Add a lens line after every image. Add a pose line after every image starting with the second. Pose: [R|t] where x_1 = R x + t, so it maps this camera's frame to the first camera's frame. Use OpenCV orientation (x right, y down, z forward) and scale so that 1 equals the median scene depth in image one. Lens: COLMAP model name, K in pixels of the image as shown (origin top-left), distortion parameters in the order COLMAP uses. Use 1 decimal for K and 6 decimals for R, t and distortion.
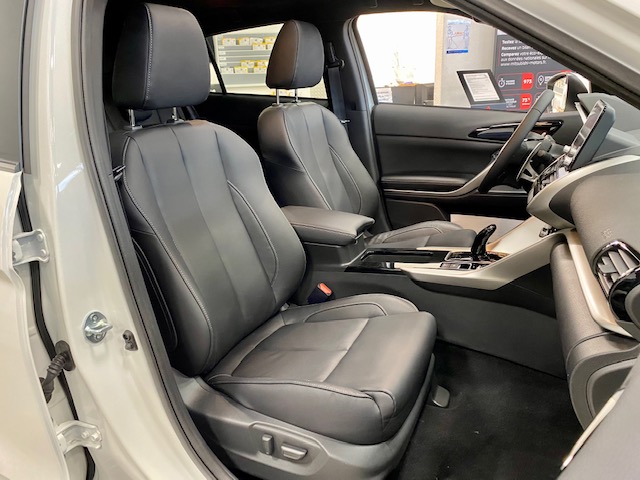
lens RADIAL K [[489.2, 0, 318.1], [0, 489.2, 239.6], [0, 0, 1]] dist [0.009220, -0.015530]
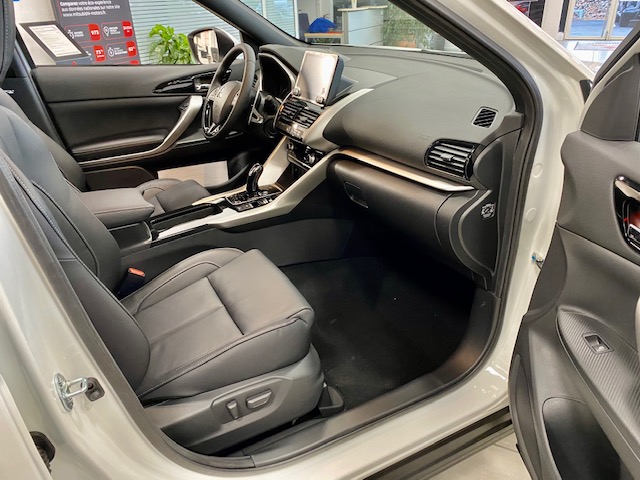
lens RADIAL K [[489.2, 0, 319.3], [0, 489.2, 244.0], [0, 0, 1]] dist [0.009220, -0.015530]
pose [[0.606398, -0.340002, 0.718805, -0.315342], [0.265509, 0.938669, 0.220011, -0.045934], [-0.749524, 0.057435, 0.659481, 0.083518]]
